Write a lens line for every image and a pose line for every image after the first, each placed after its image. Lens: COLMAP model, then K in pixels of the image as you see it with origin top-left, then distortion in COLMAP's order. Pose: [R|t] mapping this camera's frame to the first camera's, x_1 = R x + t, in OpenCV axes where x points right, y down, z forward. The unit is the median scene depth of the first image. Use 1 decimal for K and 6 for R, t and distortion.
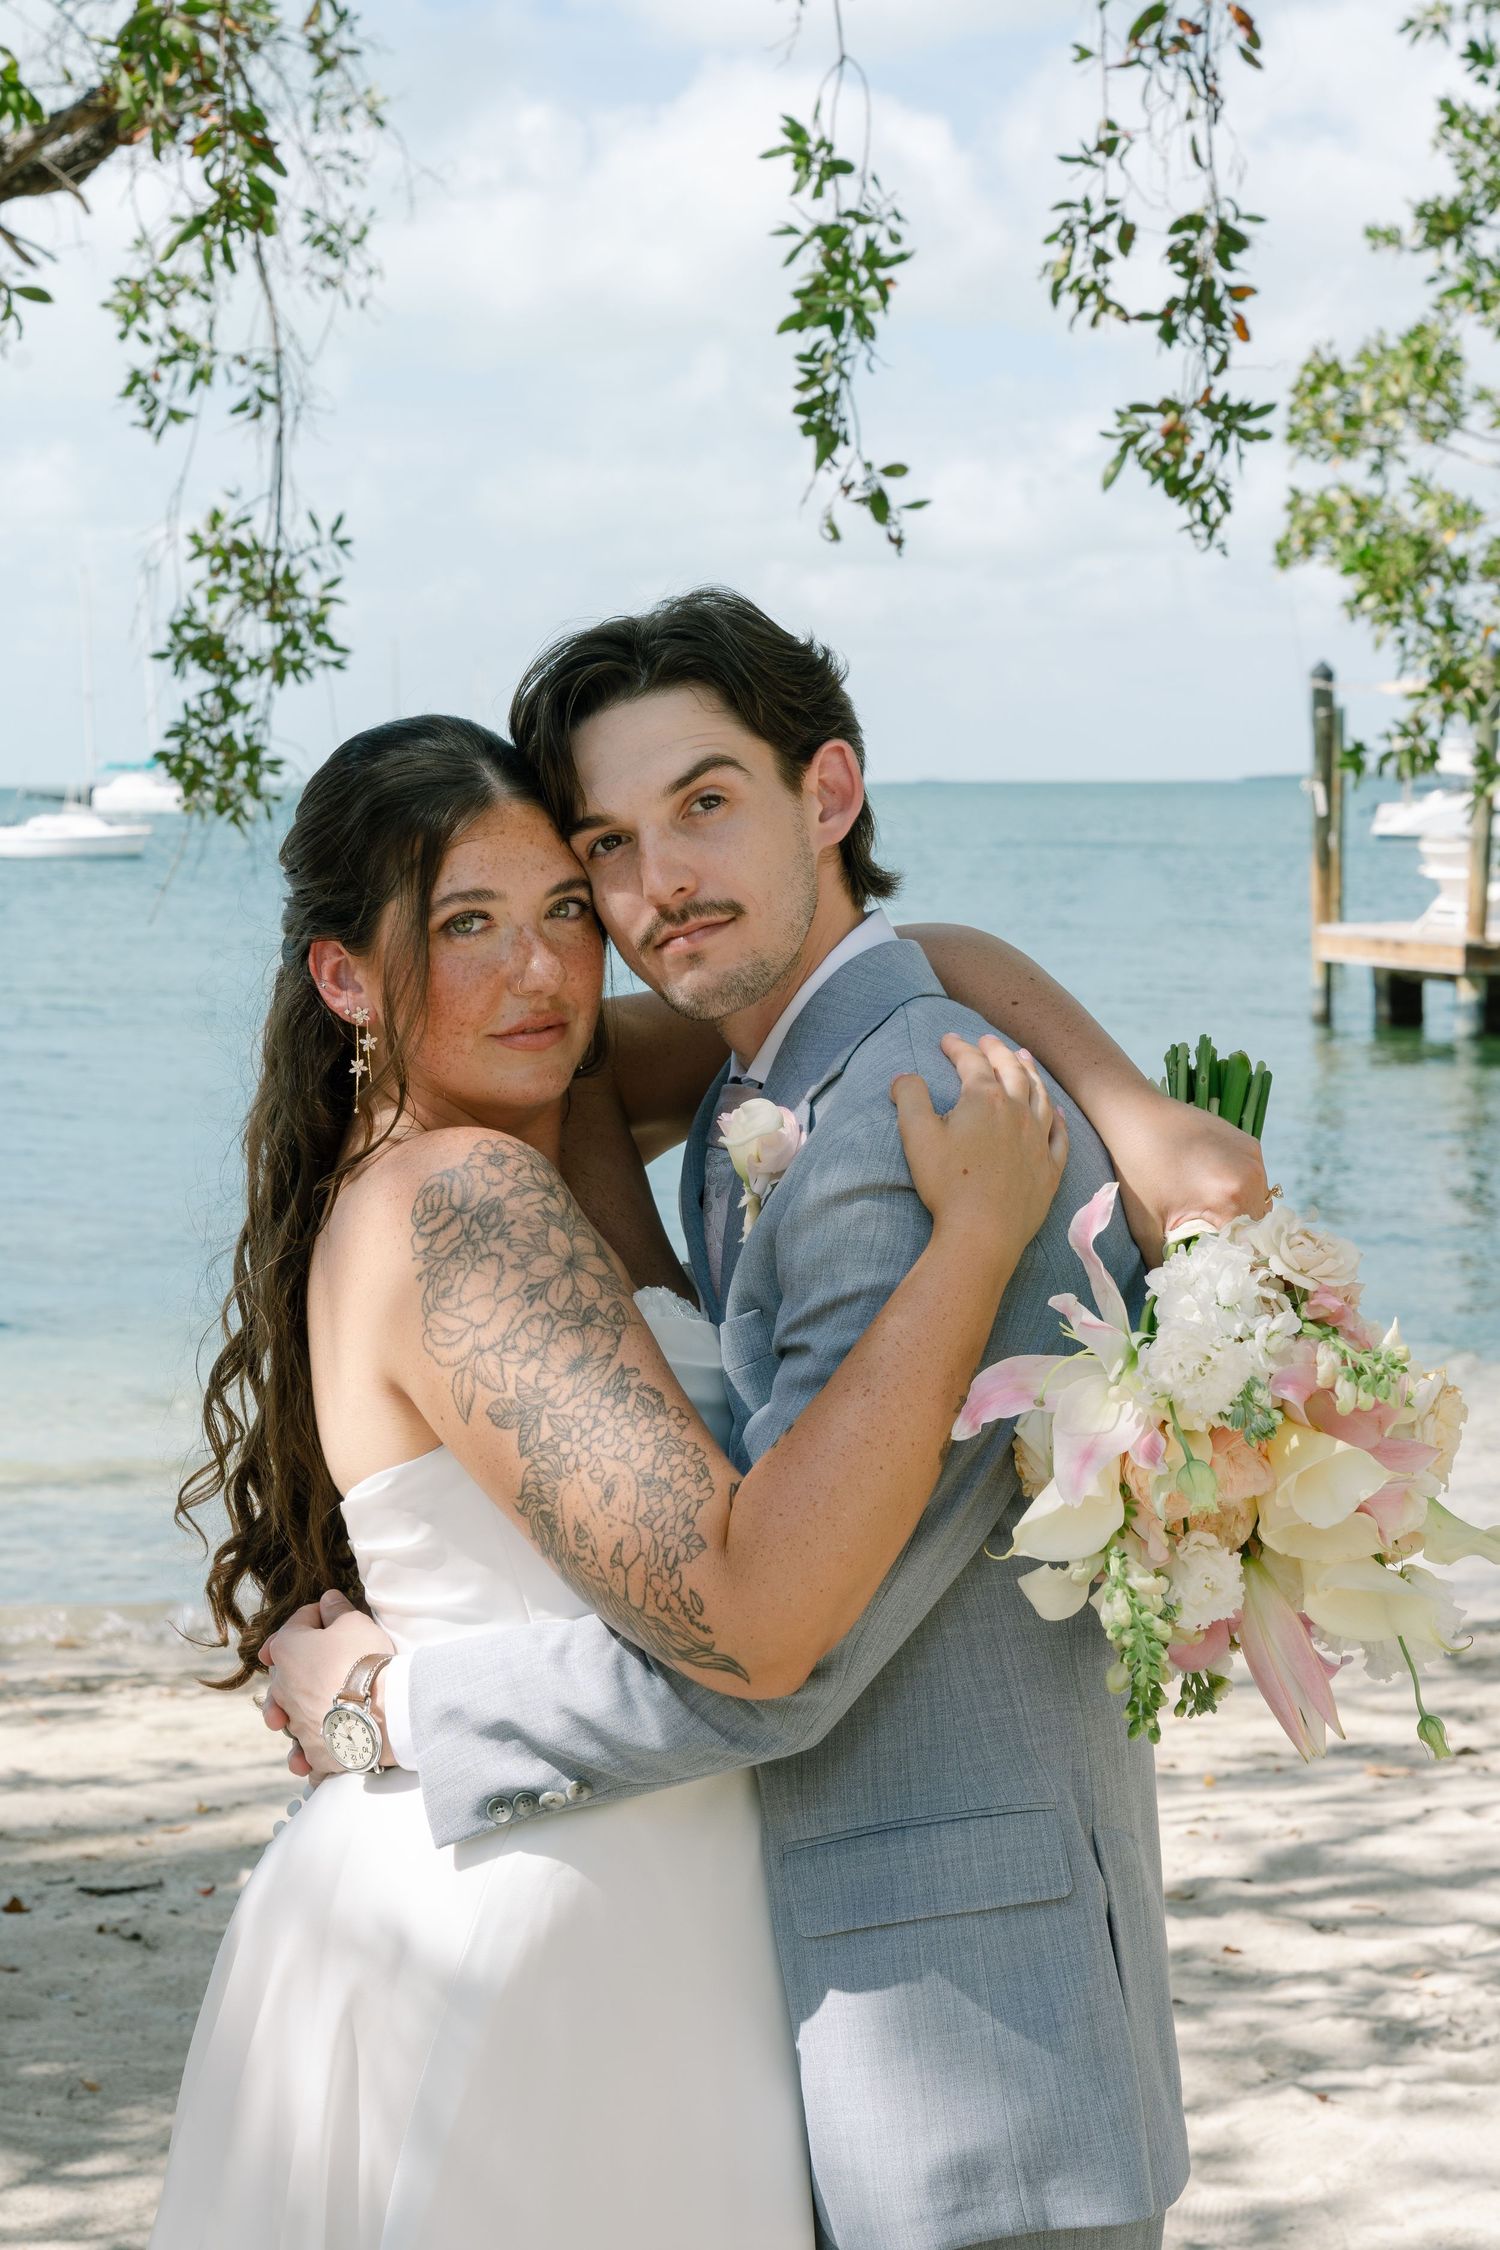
lens RADIAL K [[3723.8, 0, 750.0], [0, 3723.8, 1125.0], [0, 0, 1]] dist [0.026674, -0.145856]
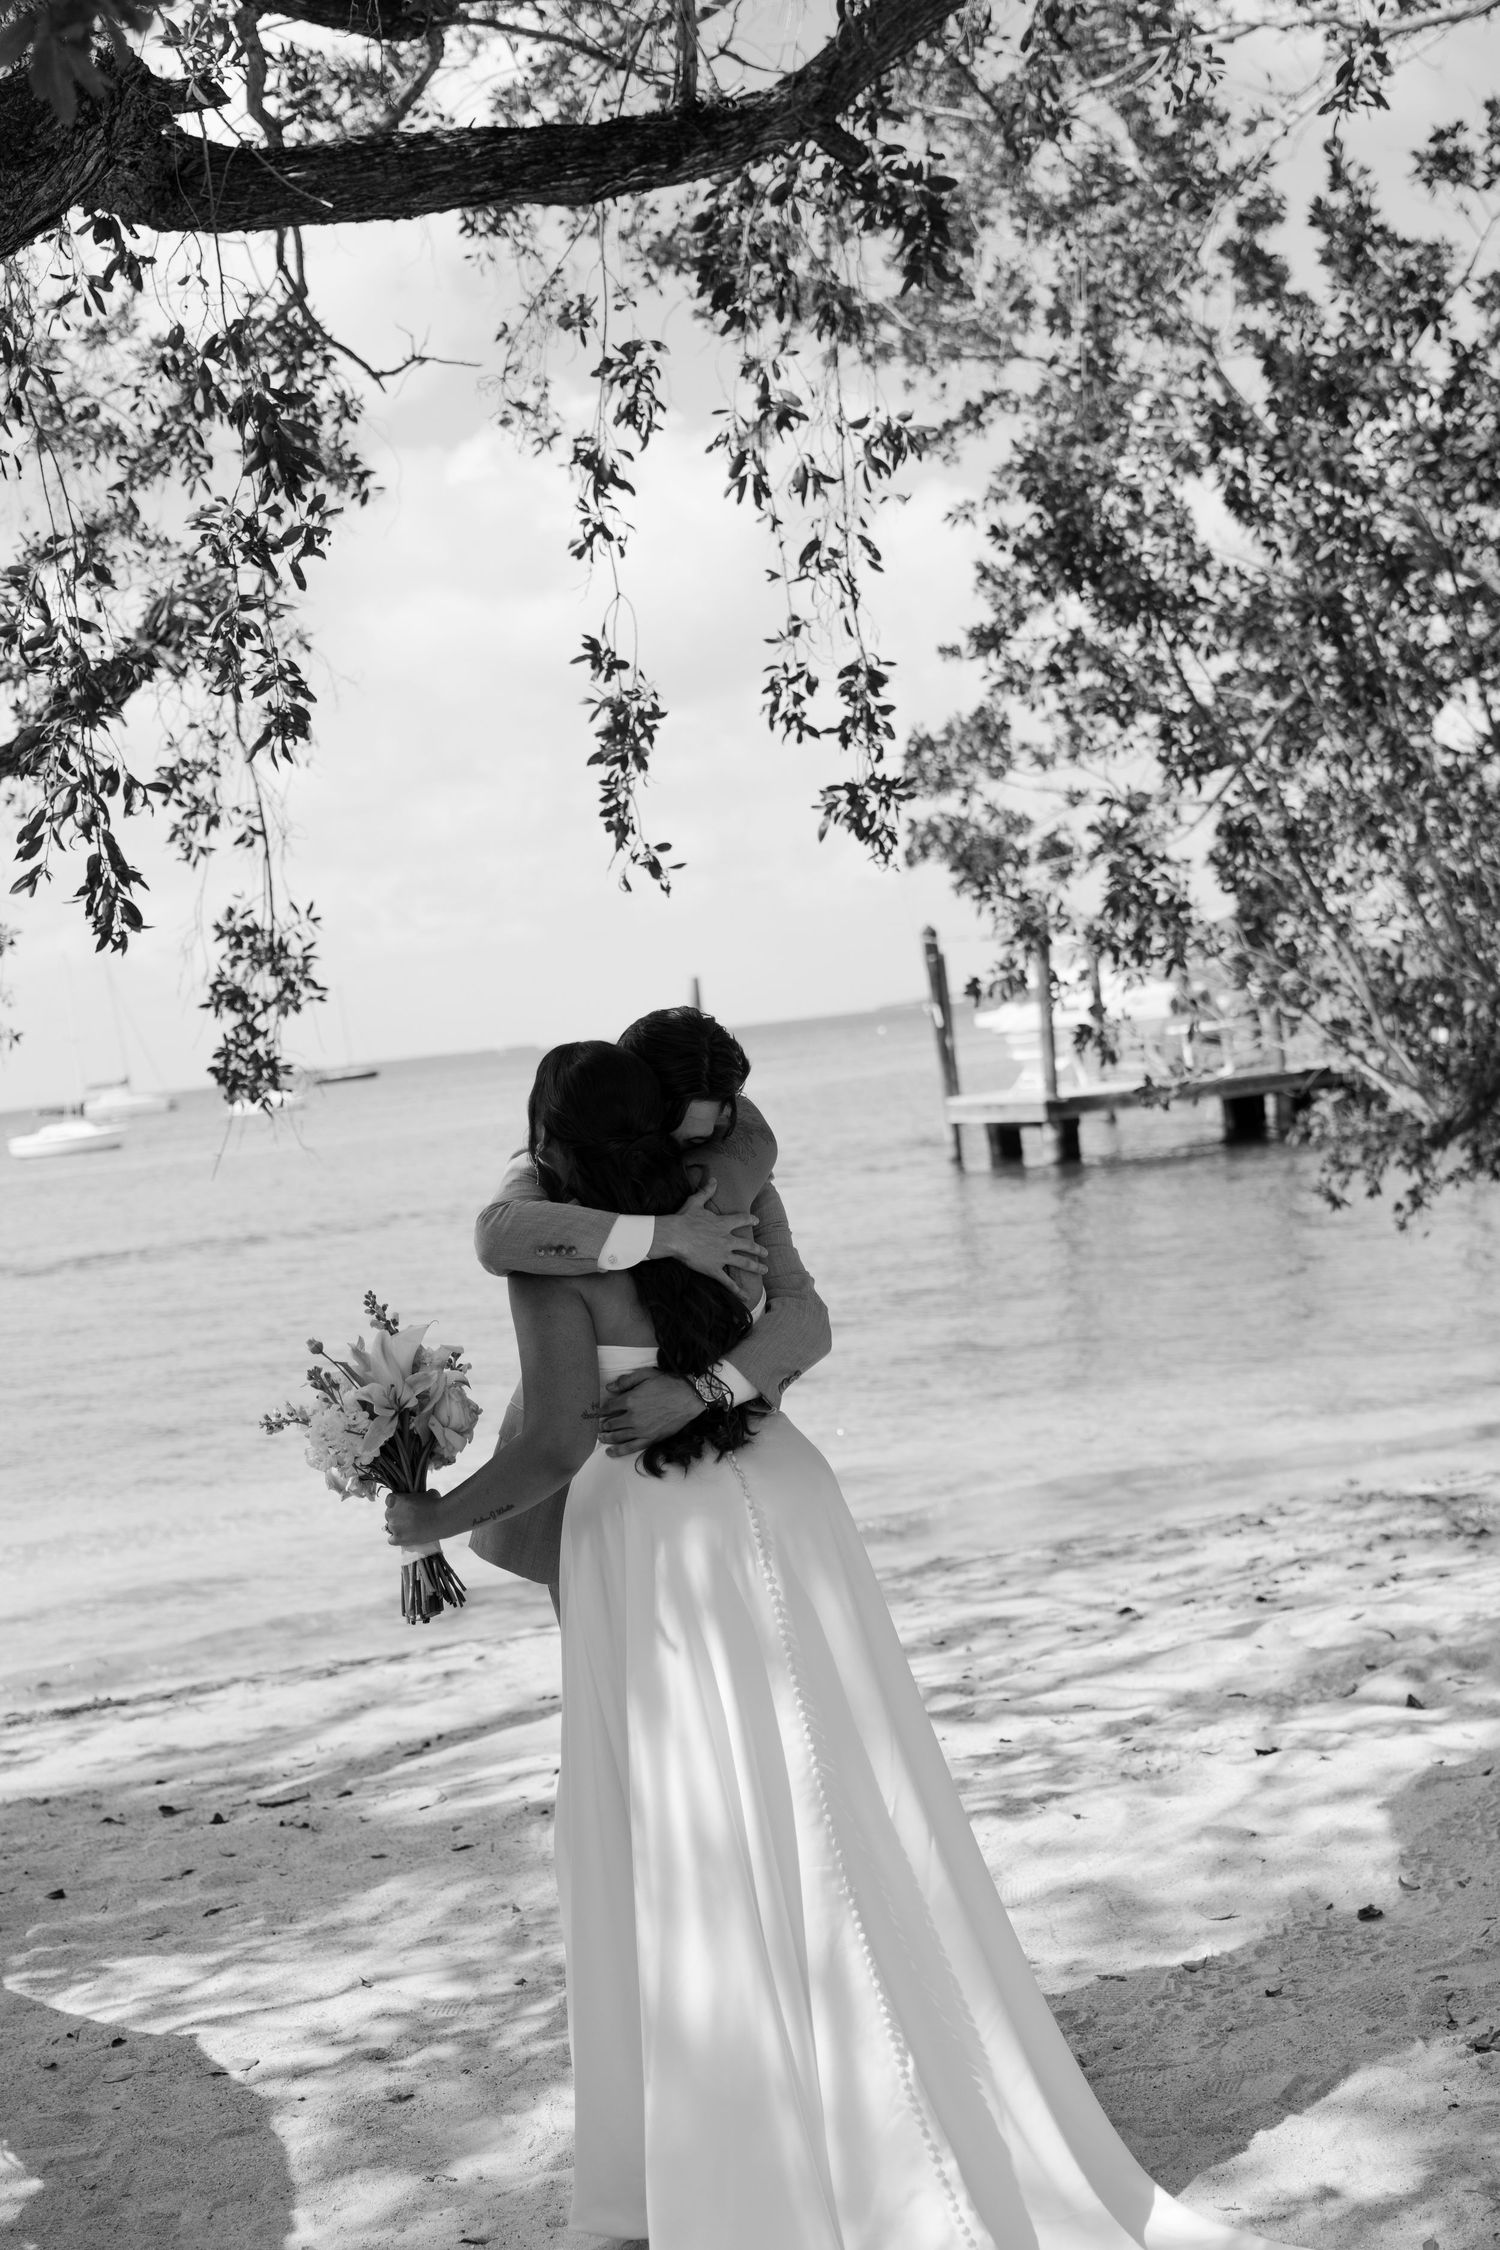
lens RADIAL K [[2579.9, 0, 750.0], [0, 2579.9, 1125.0], [0, 0, 1]] dist [0.008861, -0.002868]
pose [[0.990732, -0.111805, 0.077139, -0.023172], [0.116055, 0.991828, -0.053000, 0.004901], [-0.070583, 0.061461, 0.995611, -0.067538]]
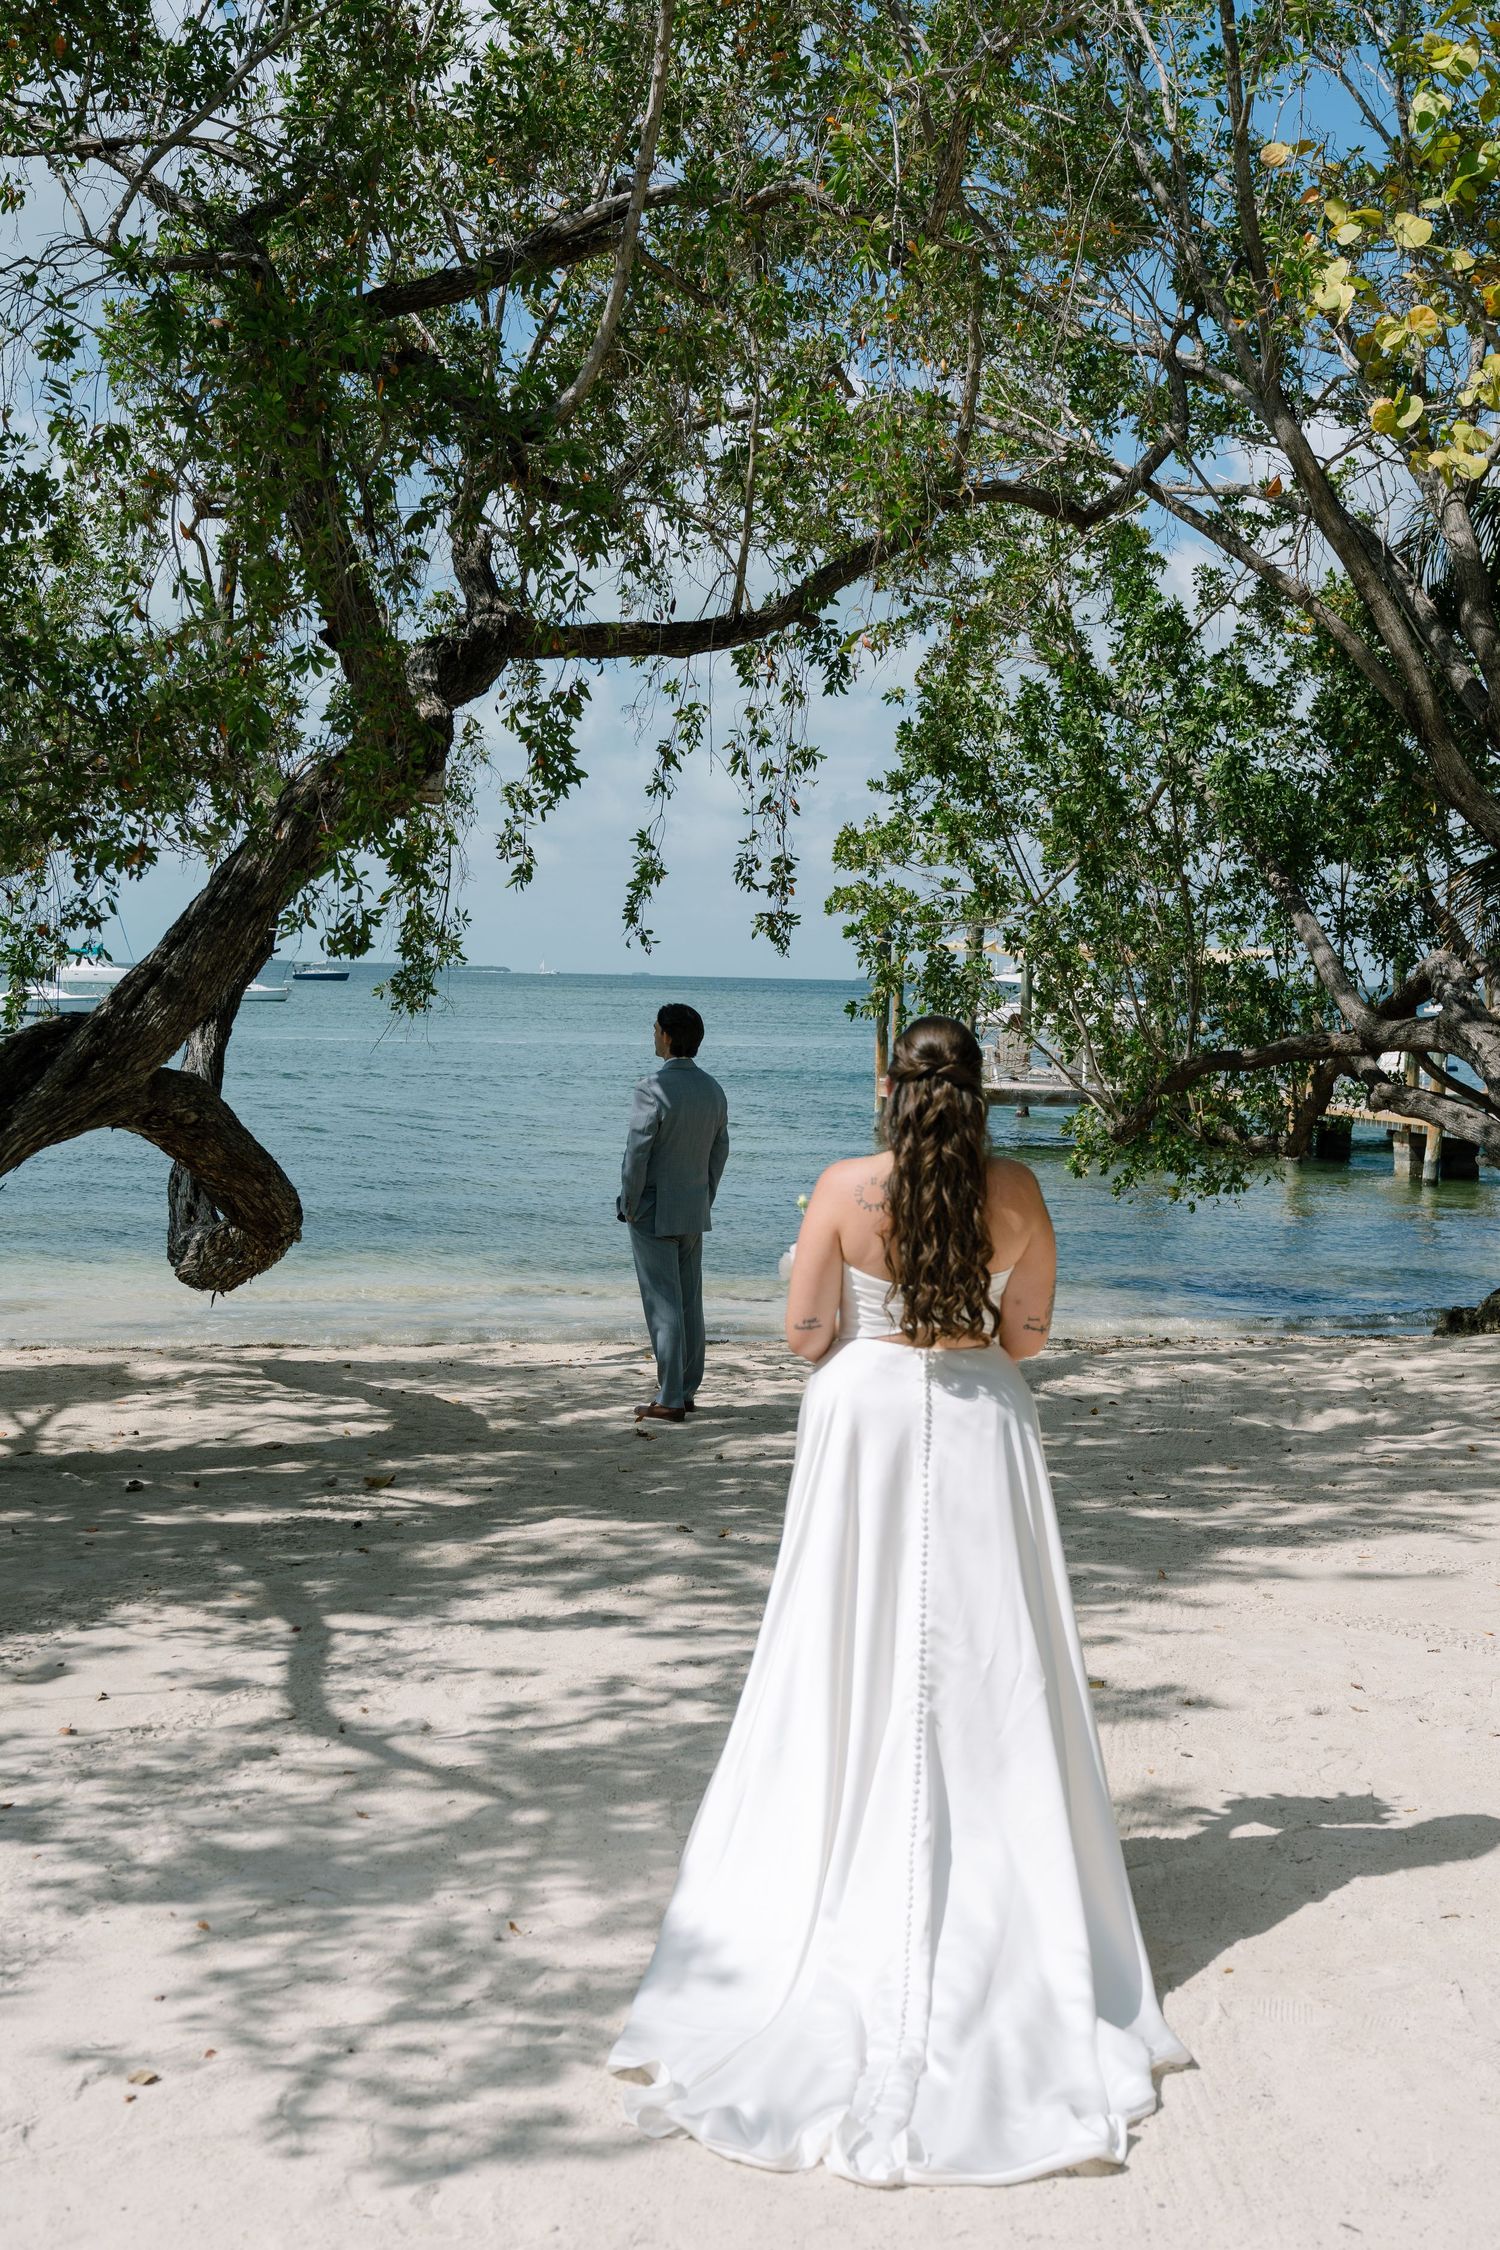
lens RADIAL K [[2619.4, 0, 750.0], [0, 2619.4, 1125.0], [0, 0, 1]] dist [-0.000487, -0.000188]
pose [[0.995004, 0.026989, 0.096113, -0.086830], [-0.023469, 0.999018, -0.037577, 0.056763], [-0.097033, 0.035134, 0.994661, -0.916806]]
